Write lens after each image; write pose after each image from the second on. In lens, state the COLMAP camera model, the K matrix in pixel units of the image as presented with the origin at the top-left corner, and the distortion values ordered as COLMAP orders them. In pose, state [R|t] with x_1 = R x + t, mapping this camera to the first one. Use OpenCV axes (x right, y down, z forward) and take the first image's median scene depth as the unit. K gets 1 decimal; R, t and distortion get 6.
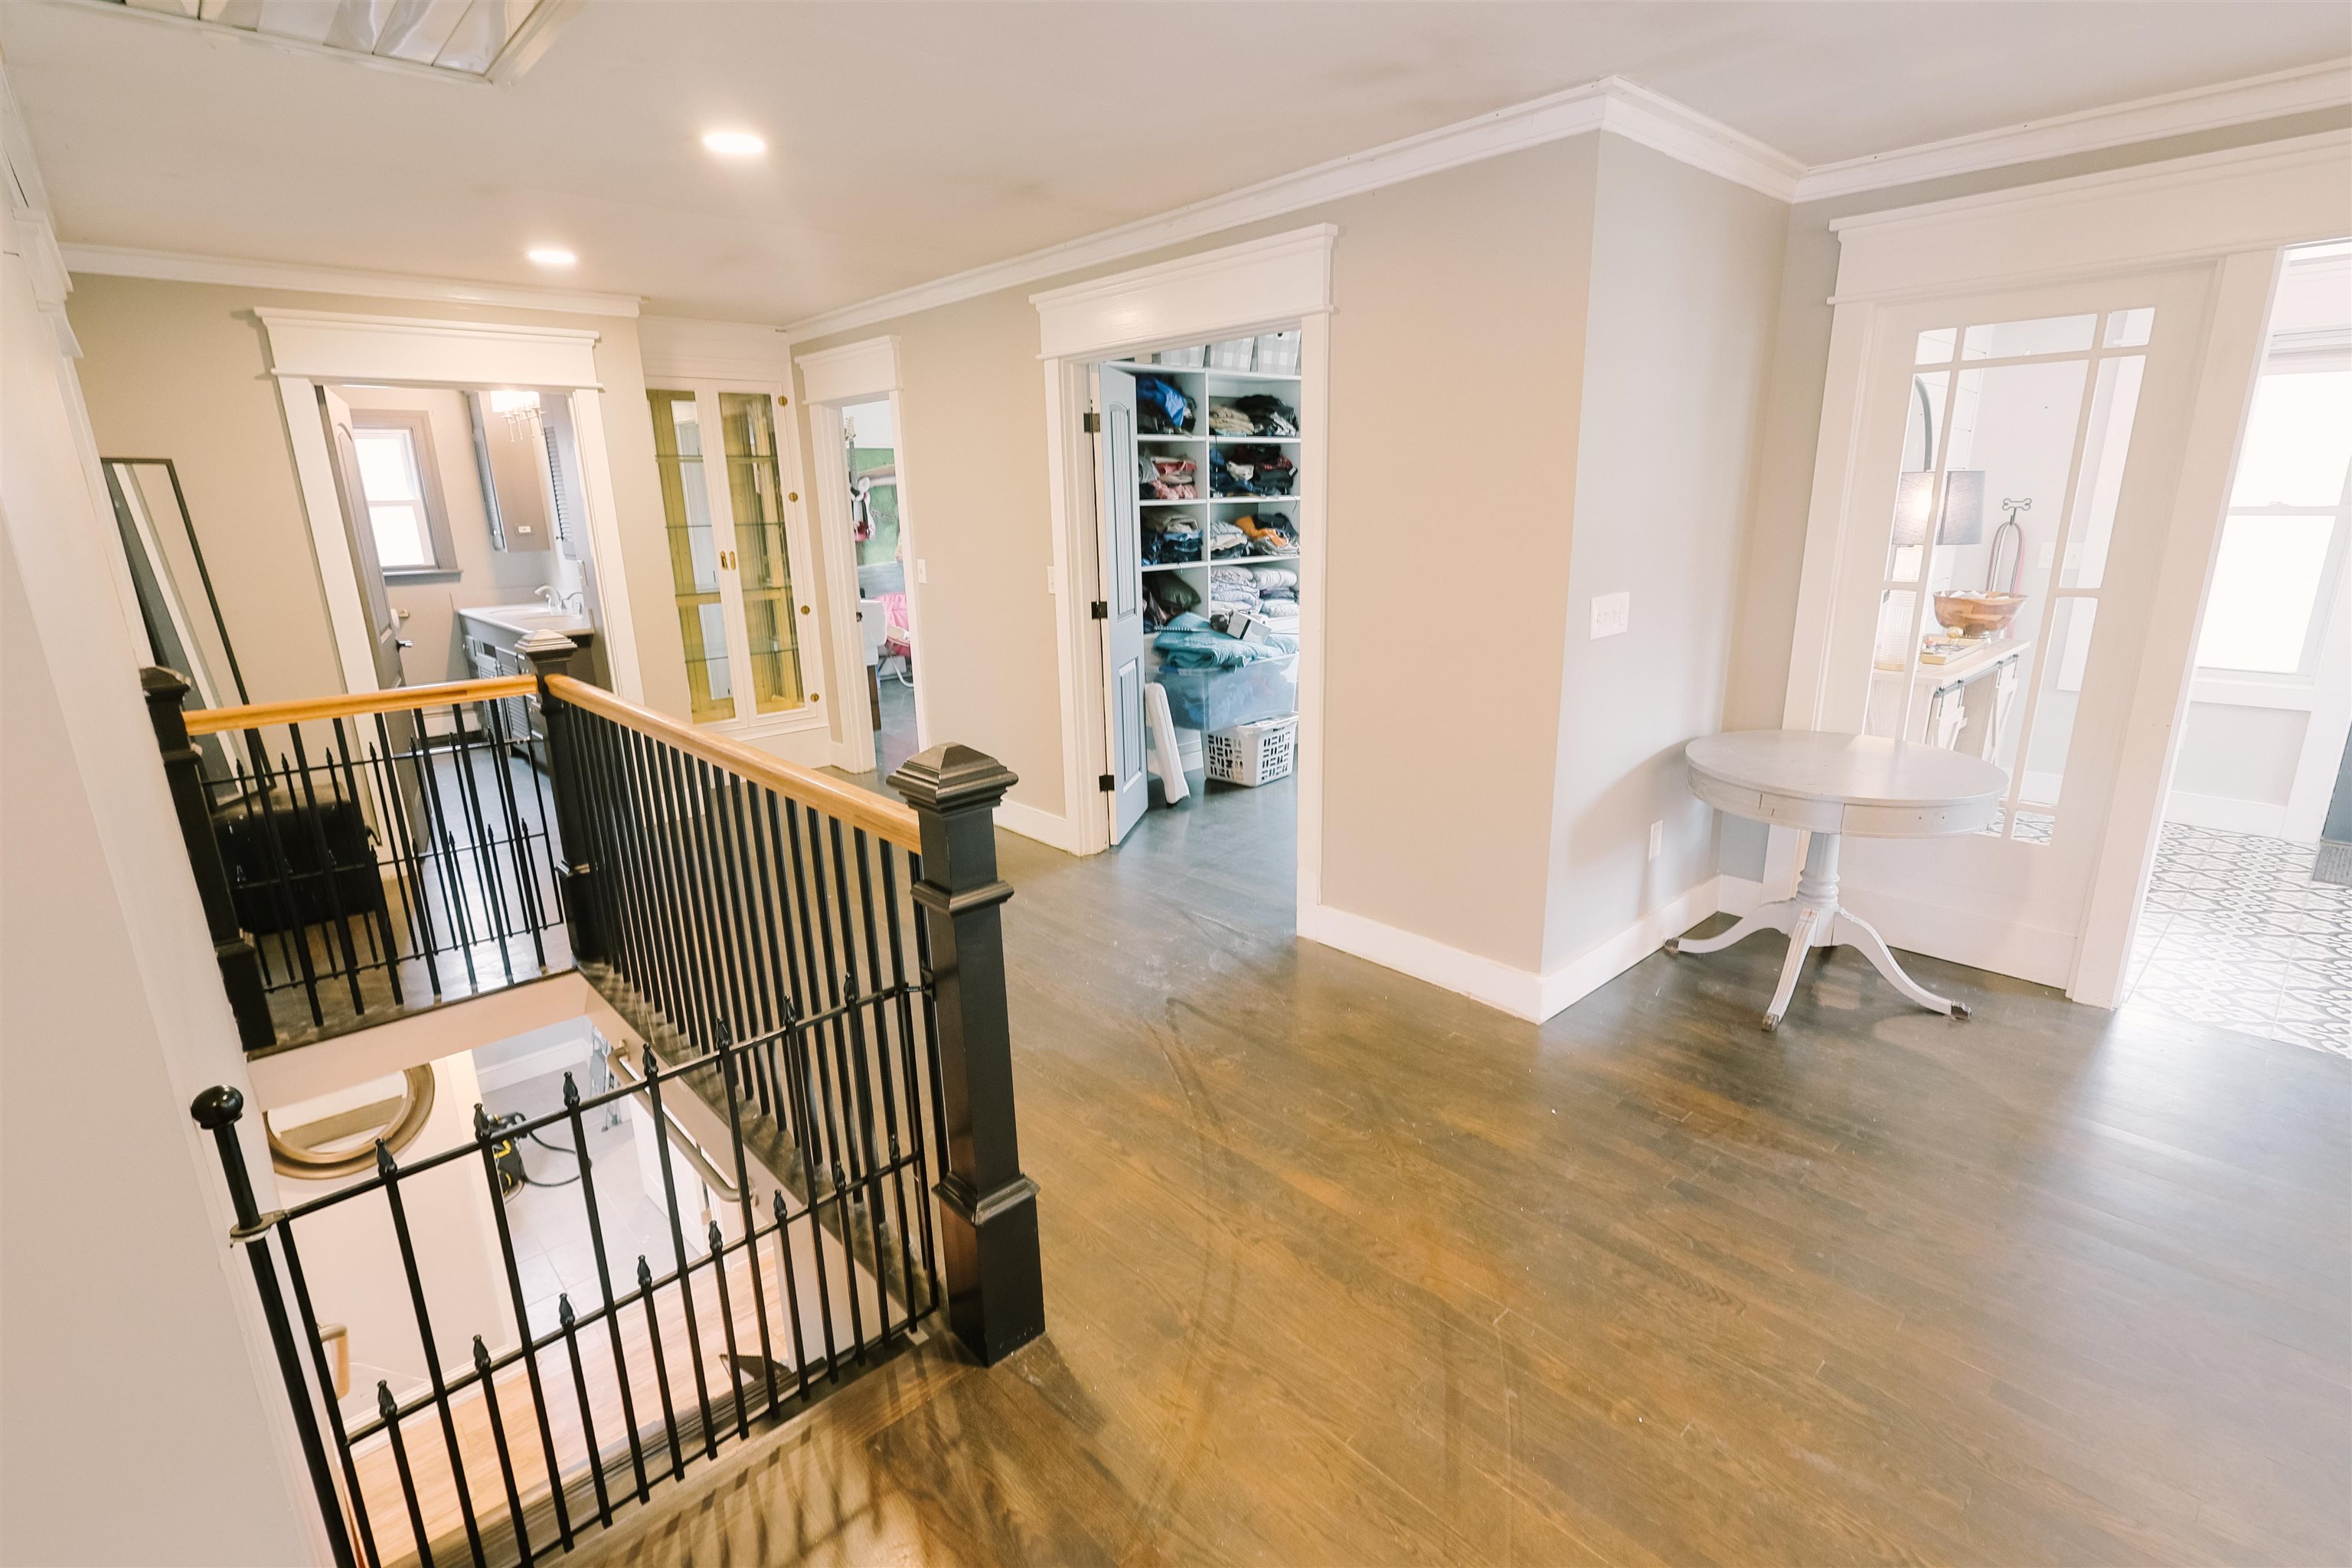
lens RADIAL K [[1091.4, 0, 1181.8], [0, 1091.4, 793.5], [0, 0, 1]] dist [-0.000843, 0.000462]
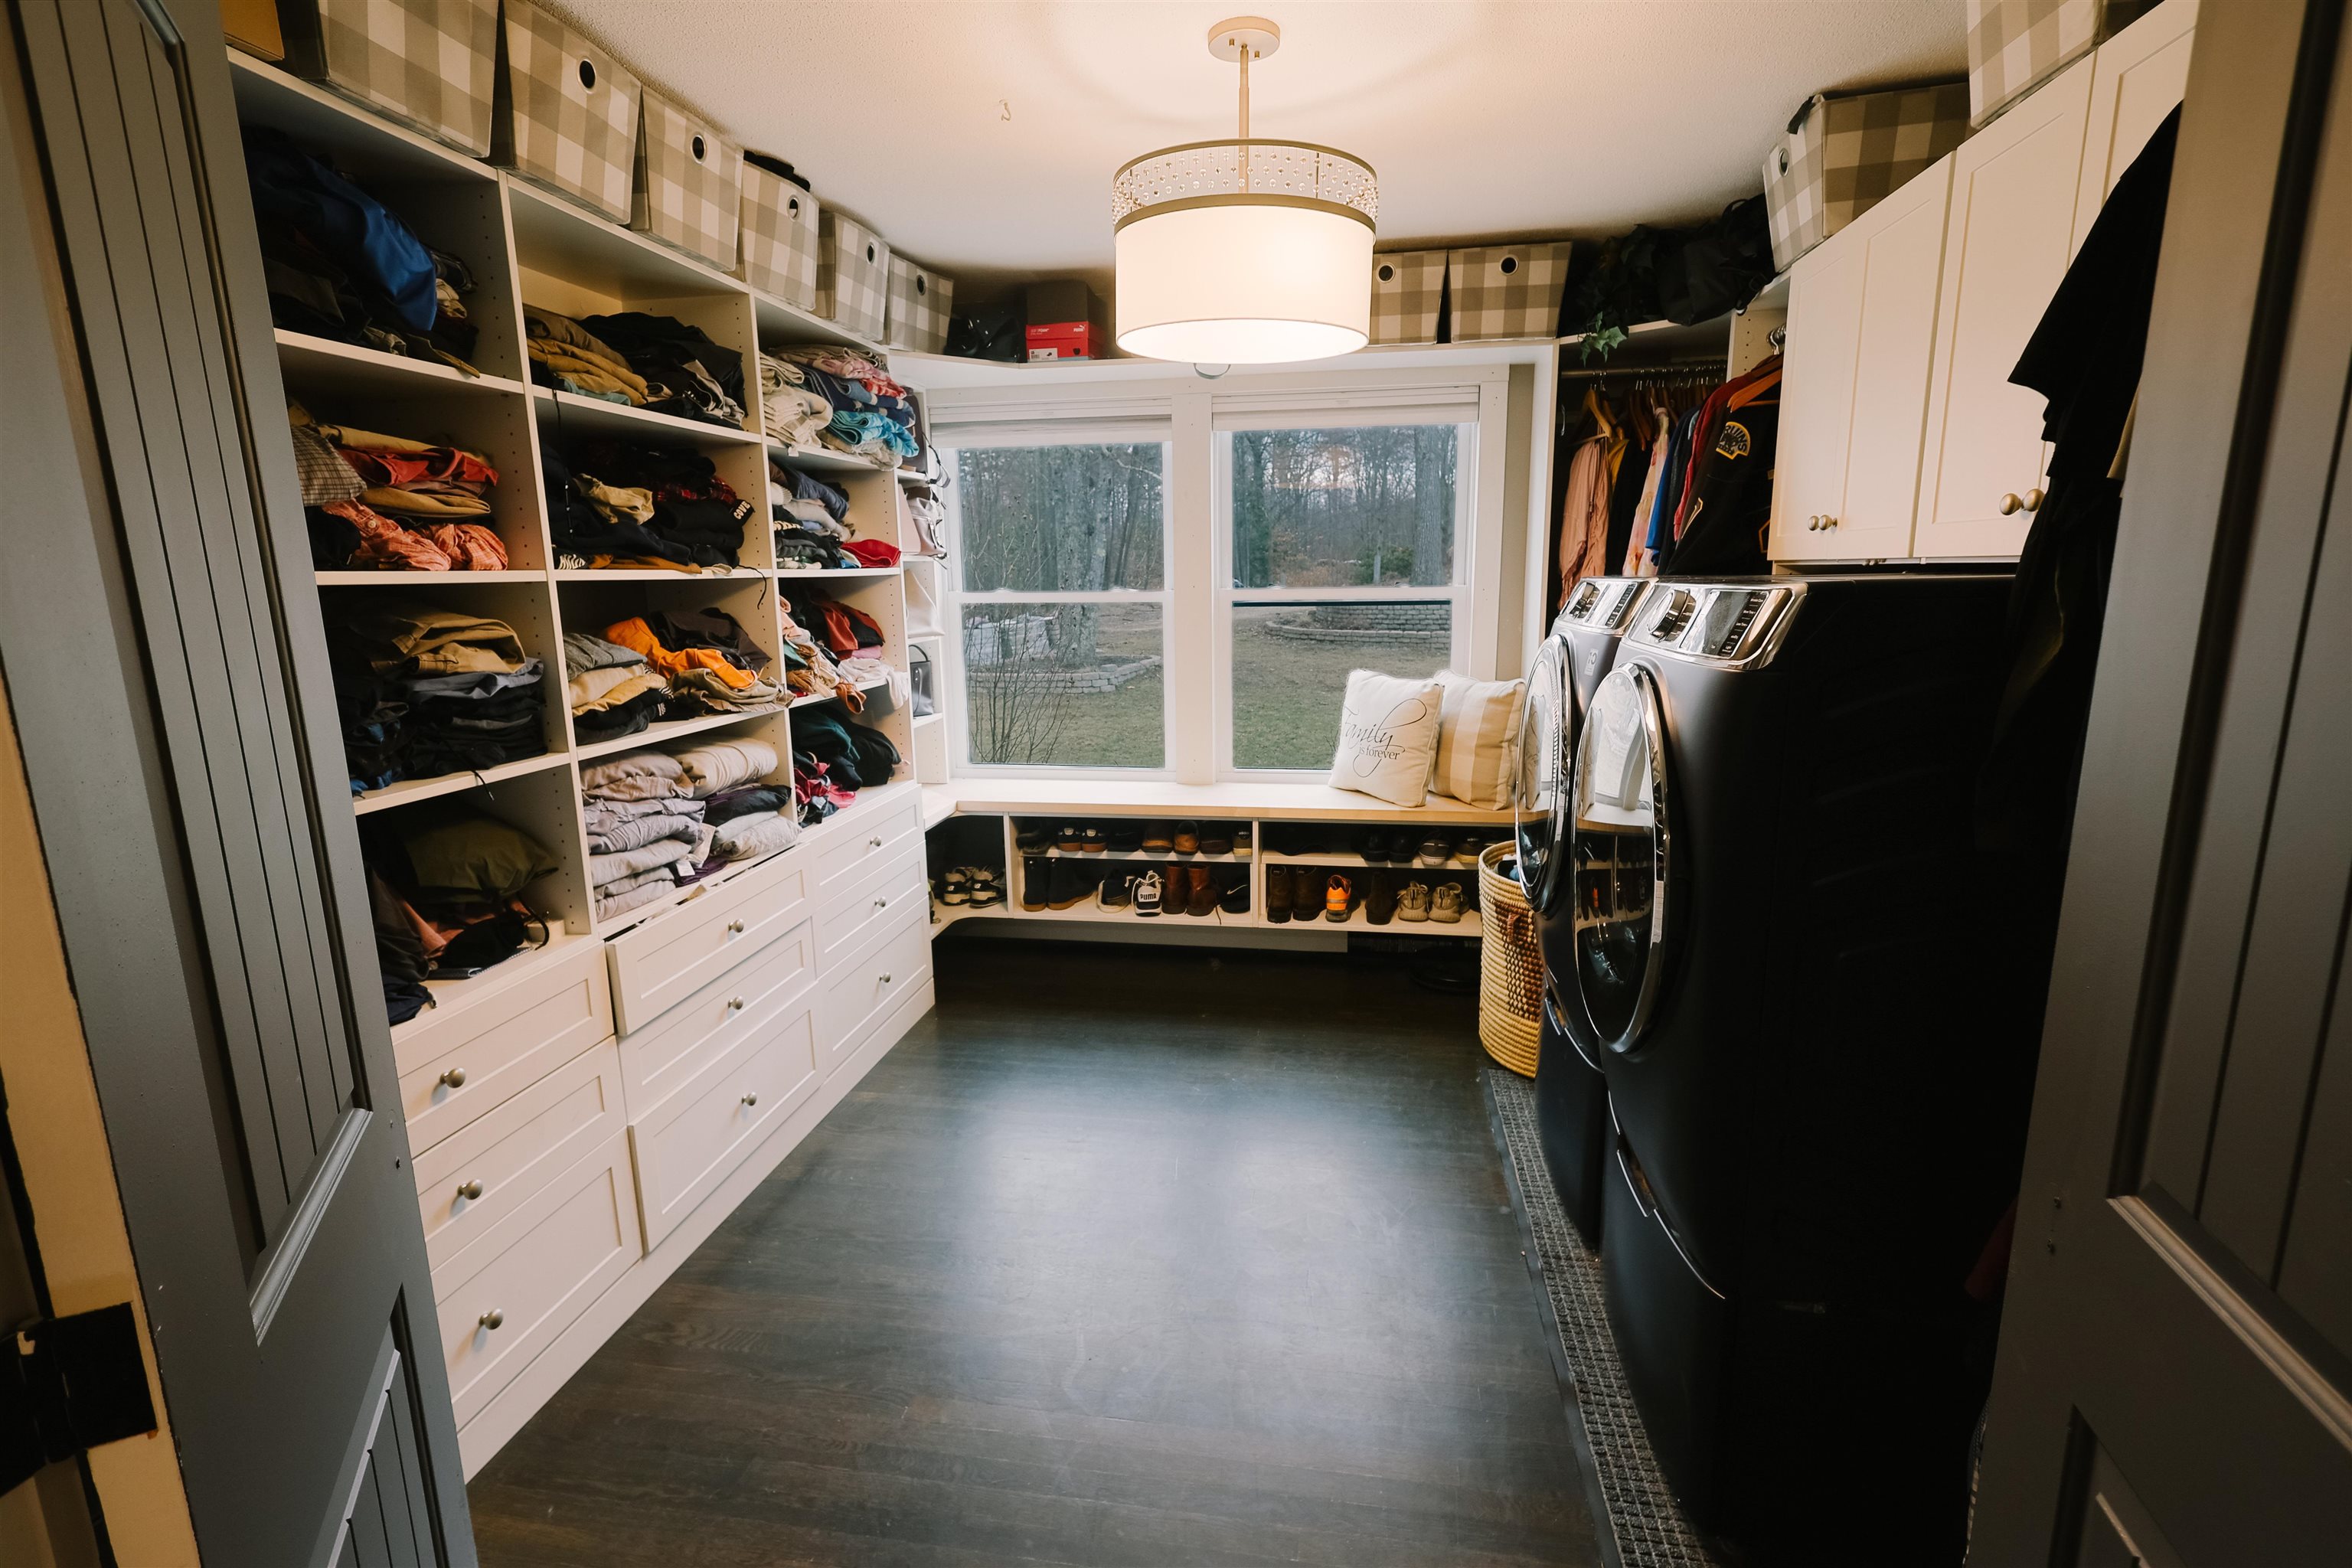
lens RADIAL K [[1091.4, 0, 1190.5], [0, 1091.4, 793.7], [0, 0, 1]] dist [-0.000843, 0.000462]
pose [[0.771673, -0.114036, 0.625713, -0.042079], [0.162013, 0.986586, -0.020001, -0.161864], [-0.615039, 0.116808, 0.779797, 0.620070]]
